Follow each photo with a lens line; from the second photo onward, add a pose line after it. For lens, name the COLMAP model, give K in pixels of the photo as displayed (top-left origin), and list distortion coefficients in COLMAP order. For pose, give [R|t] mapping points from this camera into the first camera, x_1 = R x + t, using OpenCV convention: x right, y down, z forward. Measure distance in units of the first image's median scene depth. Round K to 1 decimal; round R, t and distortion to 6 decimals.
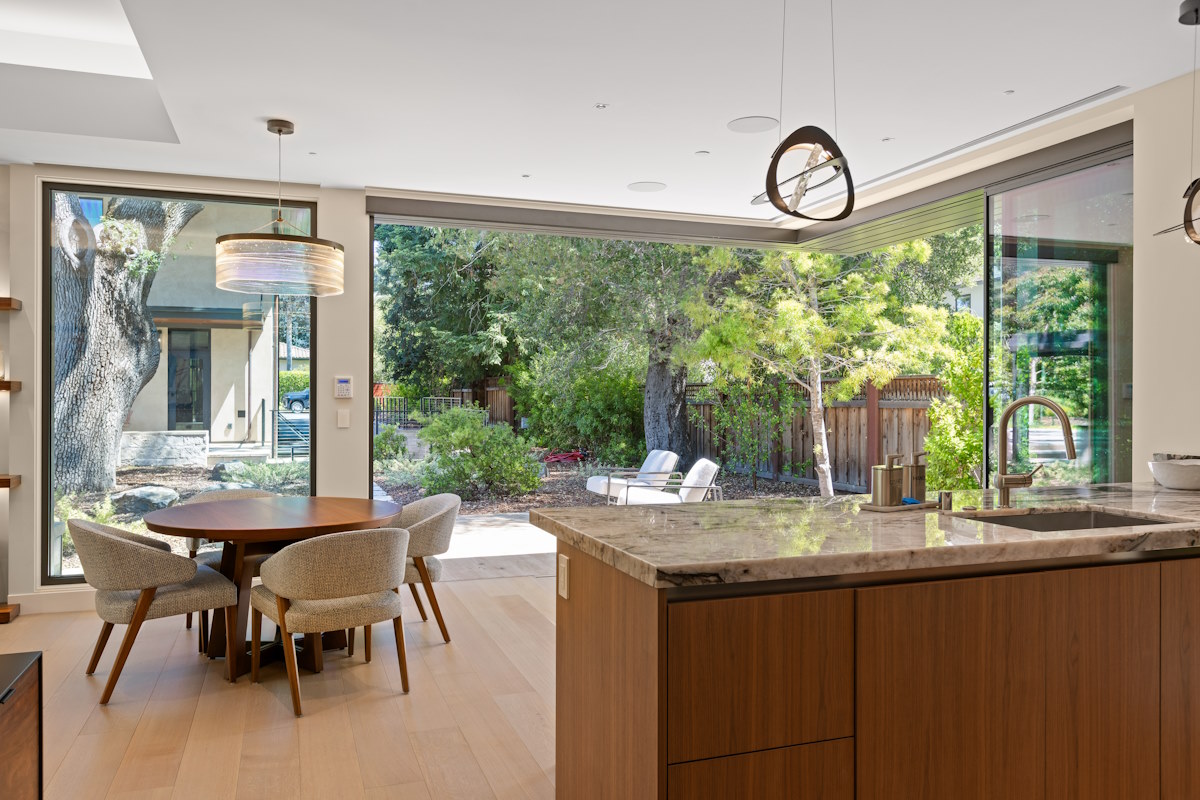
lens RADIAL K [[857.0, 0, 600.0], [0, 857.0, 400.0], [0, 0, 1]] dist [0.001557, -0.002010]
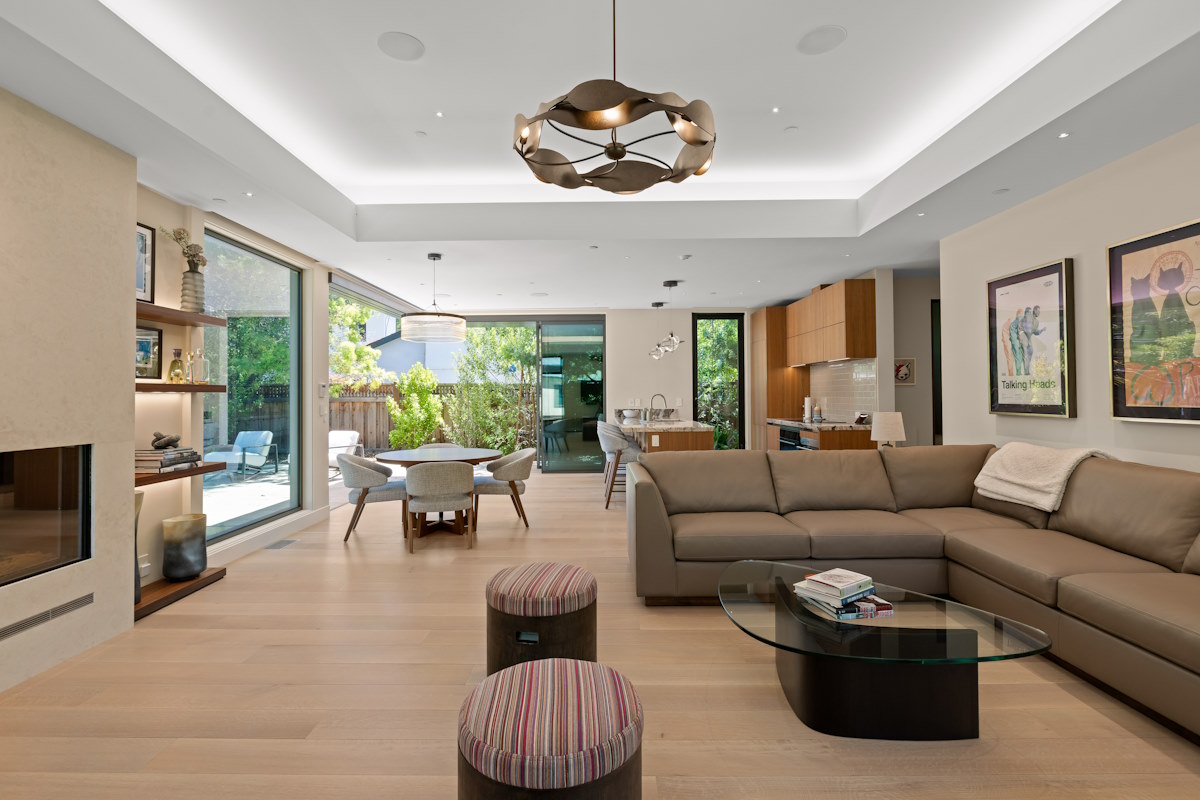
lens RADIAL K [[563.9, 0, 589.5], [0, 563.9, 387.0], [0, 0, 1]] dist [-0.005090, -0.000751]
pose [[0.345256, 0.006773, 0.938484, -1.213692], [0.008421, 0.999911, -0.010315, -0.006137], [-0.938471, 0.011465, 0.345168, 0.192928]]
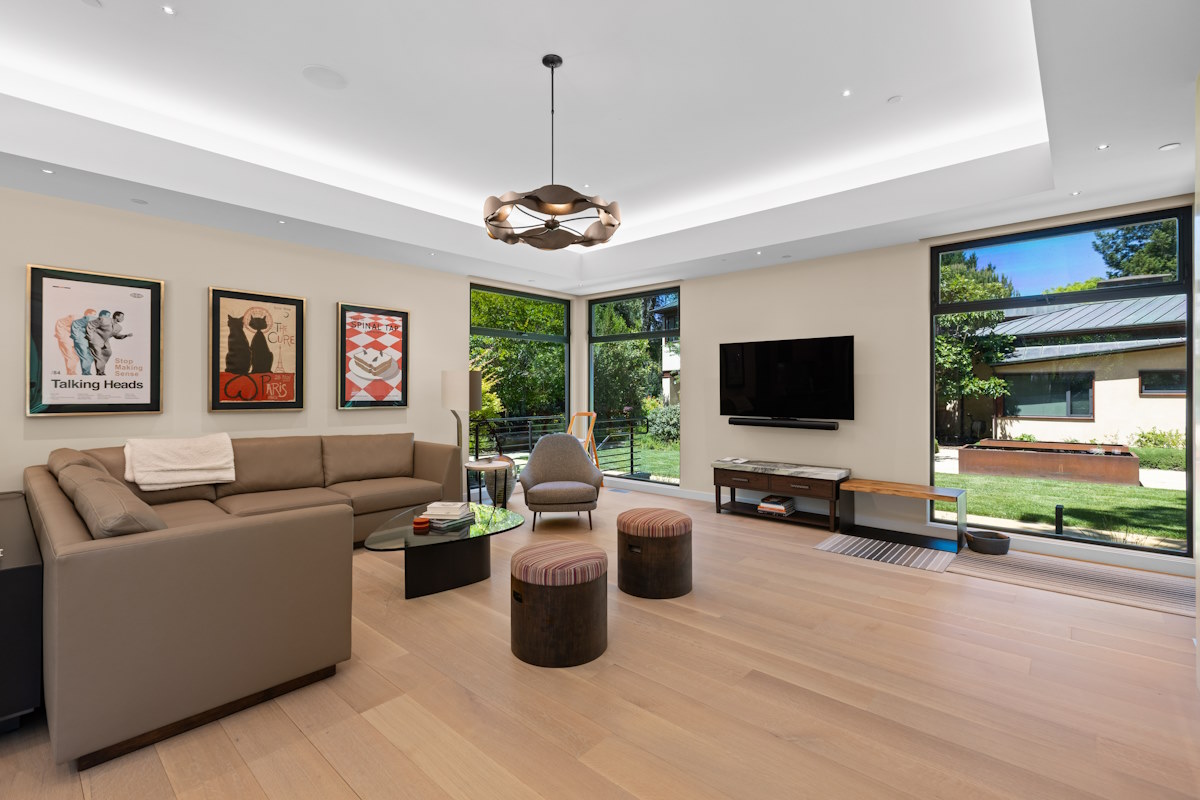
lens RADIAL K [[535.1, 0, 592.7], [0, 535.1, 390.1], [0, 0, 1]] dist [-0.001974, 0.000038]
pose [[-0.884447, -0.009009, -0.466554, -0.536585], [-0.005910, 0.999950, -0.008105, -0.002427], [0.466604, -0.004411, -0.884456, 0.899873]]
